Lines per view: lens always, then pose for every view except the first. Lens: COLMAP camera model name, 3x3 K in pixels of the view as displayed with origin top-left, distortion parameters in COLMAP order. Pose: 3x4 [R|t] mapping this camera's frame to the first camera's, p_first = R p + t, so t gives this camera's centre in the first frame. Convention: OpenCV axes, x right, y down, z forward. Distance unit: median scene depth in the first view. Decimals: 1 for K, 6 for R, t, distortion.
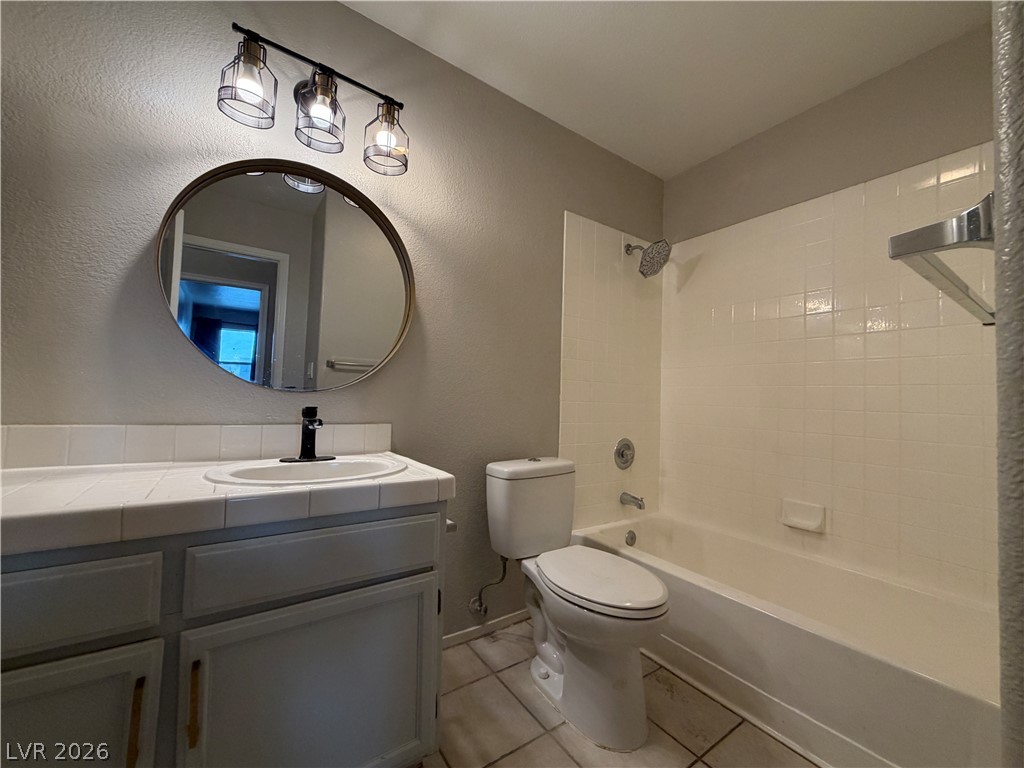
lens RADIAL K [[407.5, 0, 508.5], [0, 407.5, 385.8], [0, 0, 1]] dist [-0.000946, -0.000040]
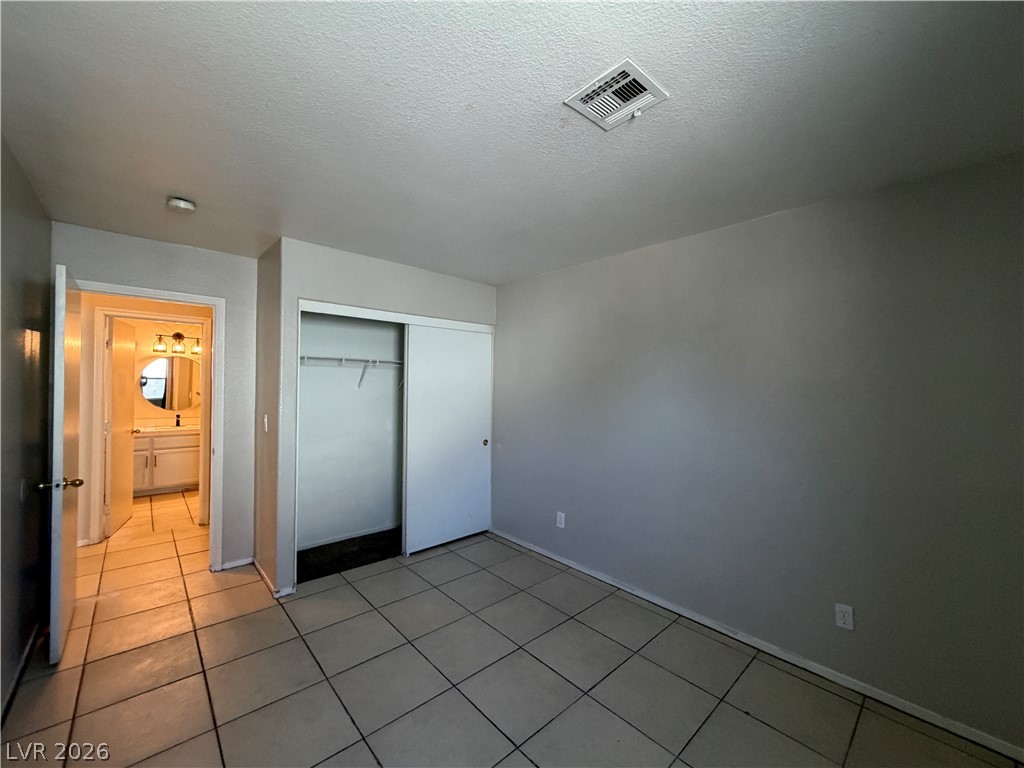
lens RADIAL K [[407.5, 0, 508.5], [0, 407.5, 385.8], [0, 0, 1]] dist [-0.000946, -0.000040]
pose [[0.990835, -0.005042, 0.134986, 2.534115], [-0.000586, 0.999133, 0.041623, -0.457719], [-0.135079, -0.041321, 0.989973, -3.948070]]
